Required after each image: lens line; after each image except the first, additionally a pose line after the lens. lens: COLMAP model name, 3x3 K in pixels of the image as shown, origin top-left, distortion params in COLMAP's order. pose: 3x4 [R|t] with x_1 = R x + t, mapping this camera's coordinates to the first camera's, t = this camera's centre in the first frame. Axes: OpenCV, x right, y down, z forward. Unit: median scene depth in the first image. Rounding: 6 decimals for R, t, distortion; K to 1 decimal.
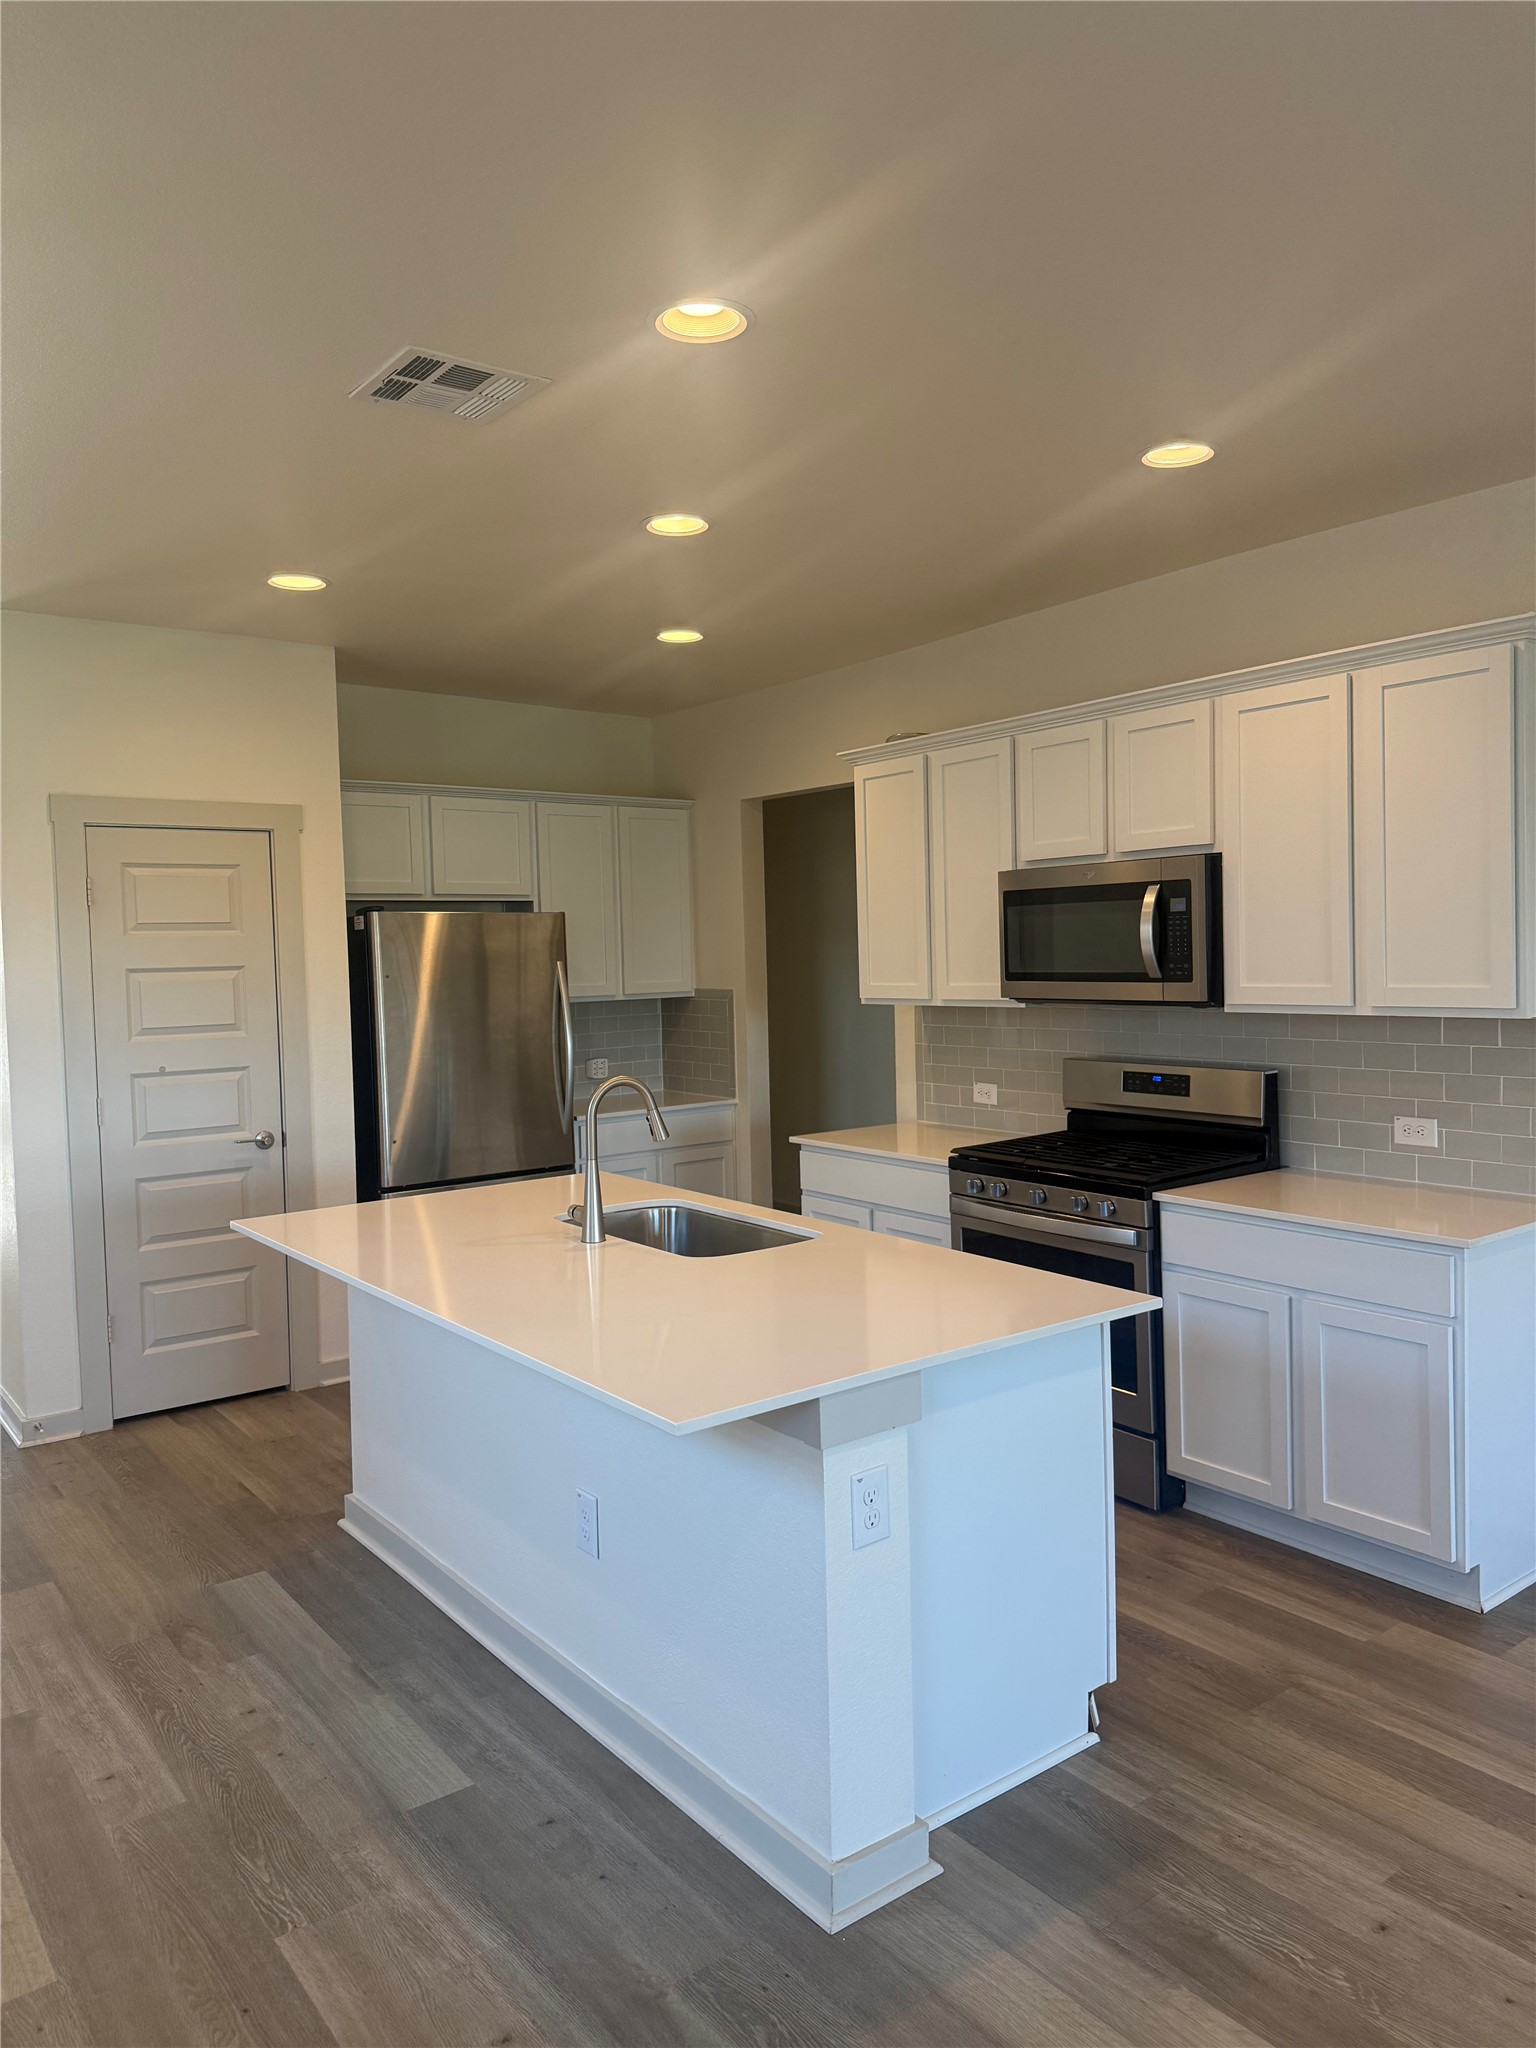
lens RADIAL K [[1448.1, 0, 773.0], [0, 1448.1, 1024.1], [0, 0, 1]] dist [0.026966, -0.039657]
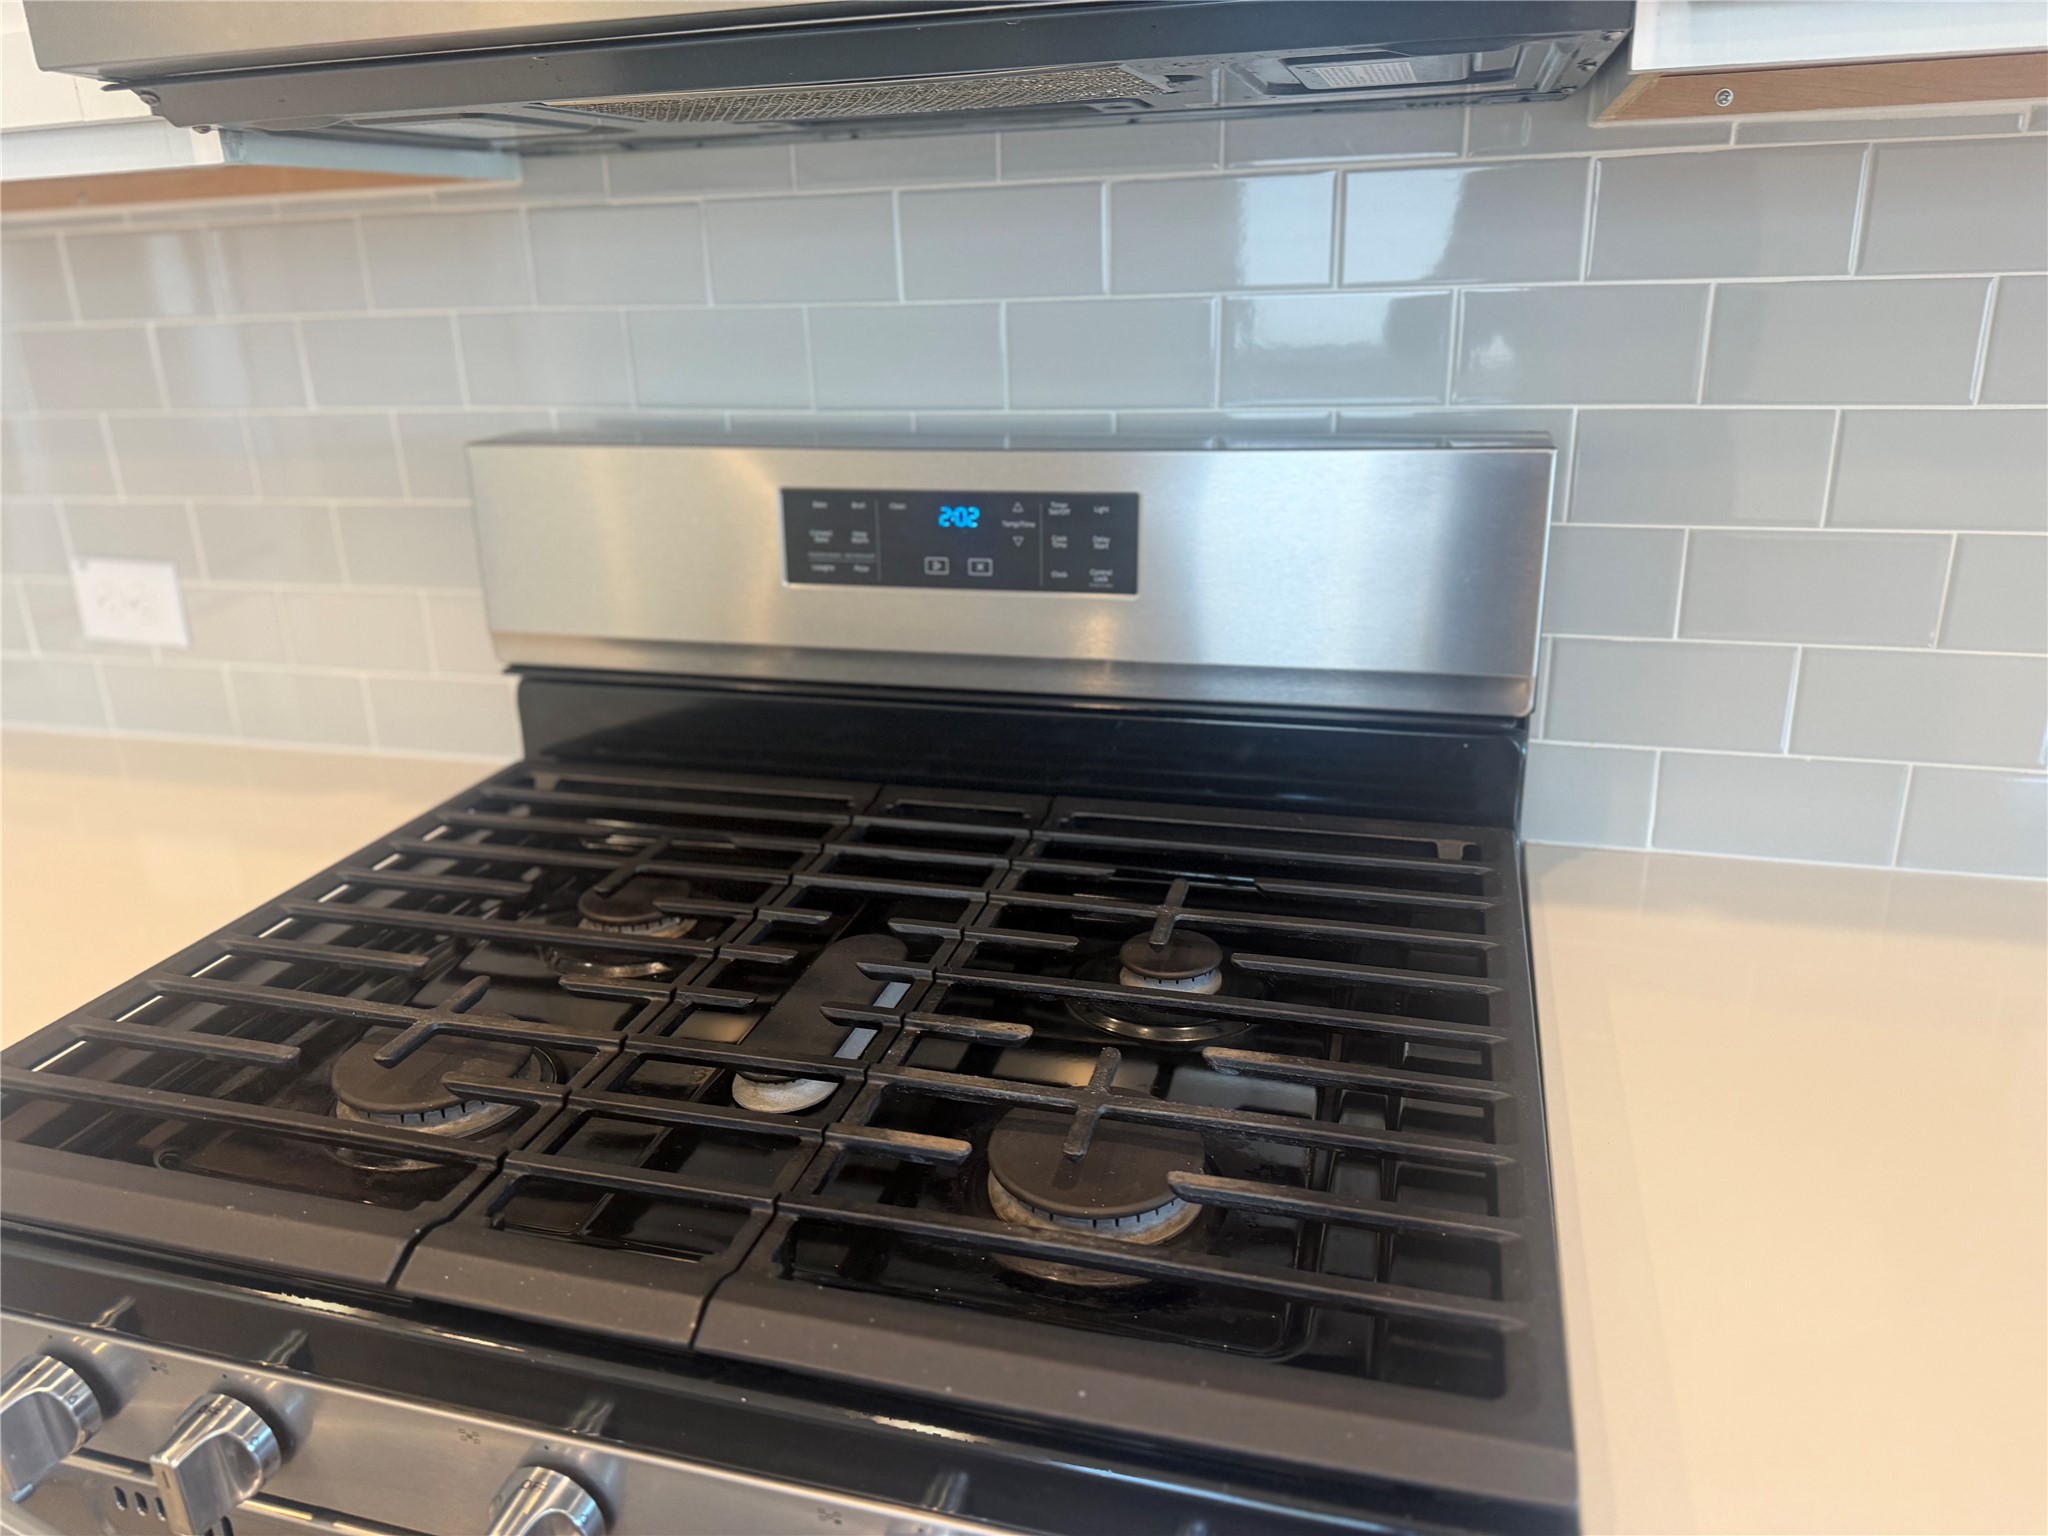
lens RADIAL K [[1448.1, 0, 1025.0], [0, 1448.1, 765.5], [0, 0, 1]] dist [0.026966, -0.039657]
pose [[0.797470, -0.209334, 0.565881, 0.139327], [0.047274, 0.956679, 0.287279, 0.011175], [-0.601504, -0.202345, 0.772819, 0.806270]]
